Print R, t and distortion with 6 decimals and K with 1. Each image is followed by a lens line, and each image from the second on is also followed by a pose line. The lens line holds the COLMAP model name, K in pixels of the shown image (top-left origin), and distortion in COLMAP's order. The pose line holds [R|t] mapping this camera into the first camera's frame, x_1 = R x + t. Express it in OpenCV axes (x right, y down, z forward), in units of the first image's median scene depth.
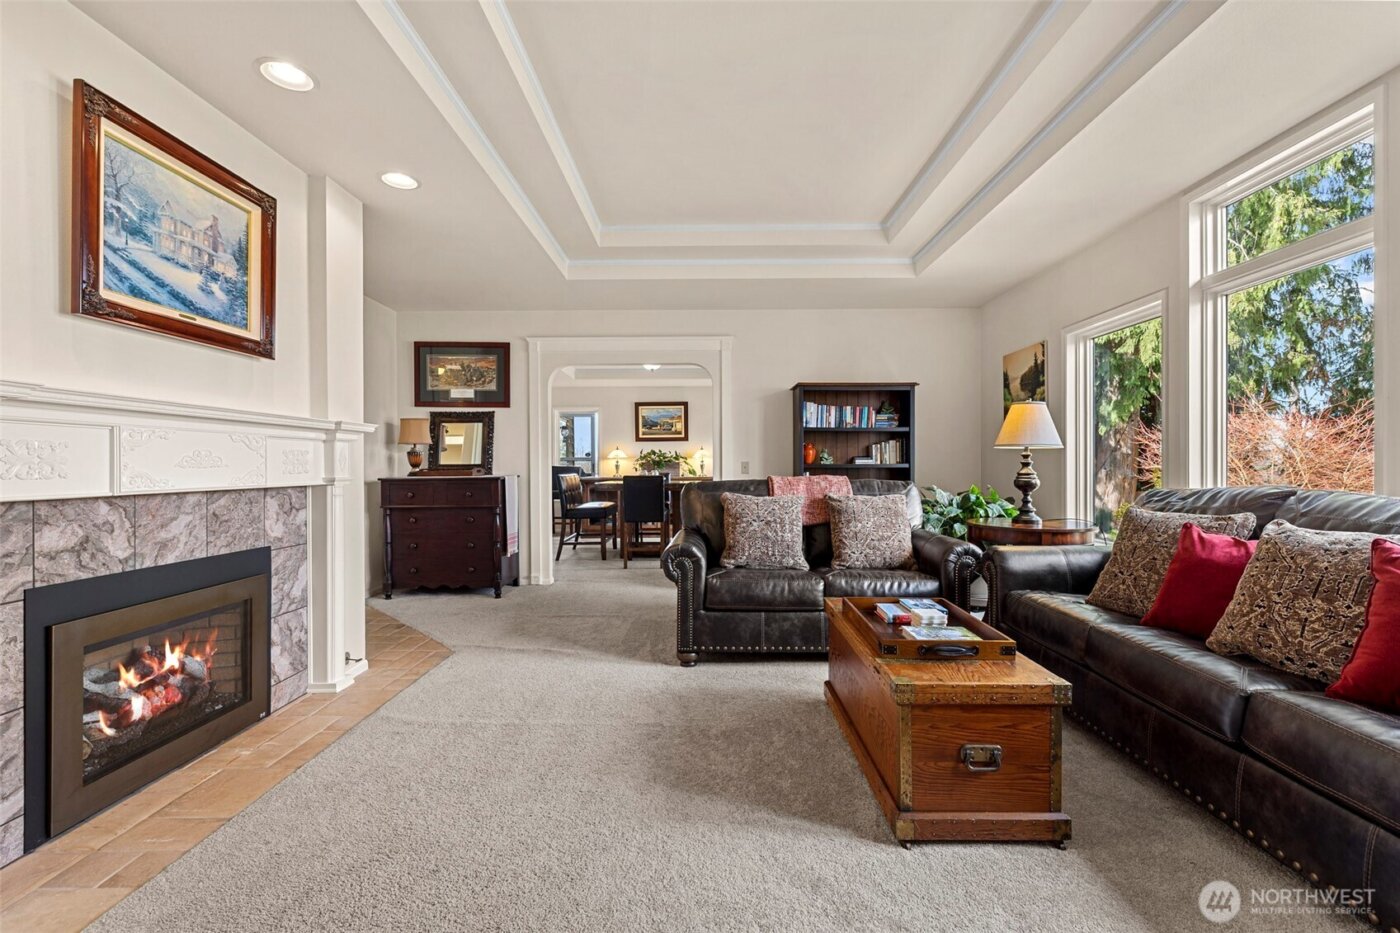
lens RADIAL K [[592.0, 0, 703.0], [0, 592.0, 466.5], [0, 0, 1]] dist [0.002477, 0.000392]
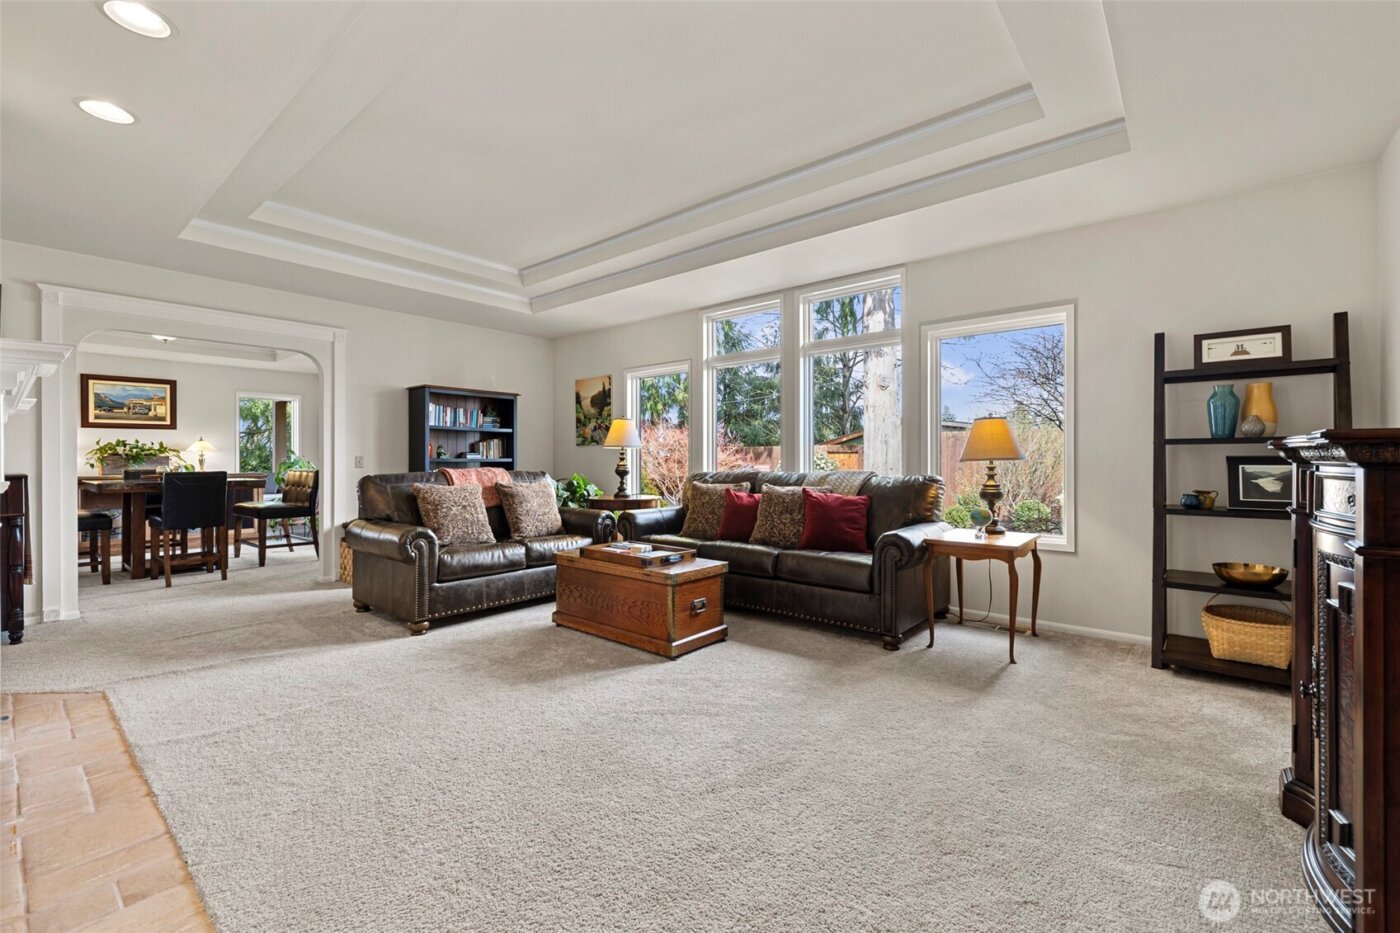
lens RADIAL K [[592.0, 0, 693.4], [0, 592.0, 458.5], [0, 0, 1]] dist [0.002477, 0.000392]
pose [[0.643621, 0.003275, 0.765337, -0.517863], [0.001789, 0.999982, -0.005783, 0.004611], [-0.765342, 0.005091, 0.643604, -0.128568]]
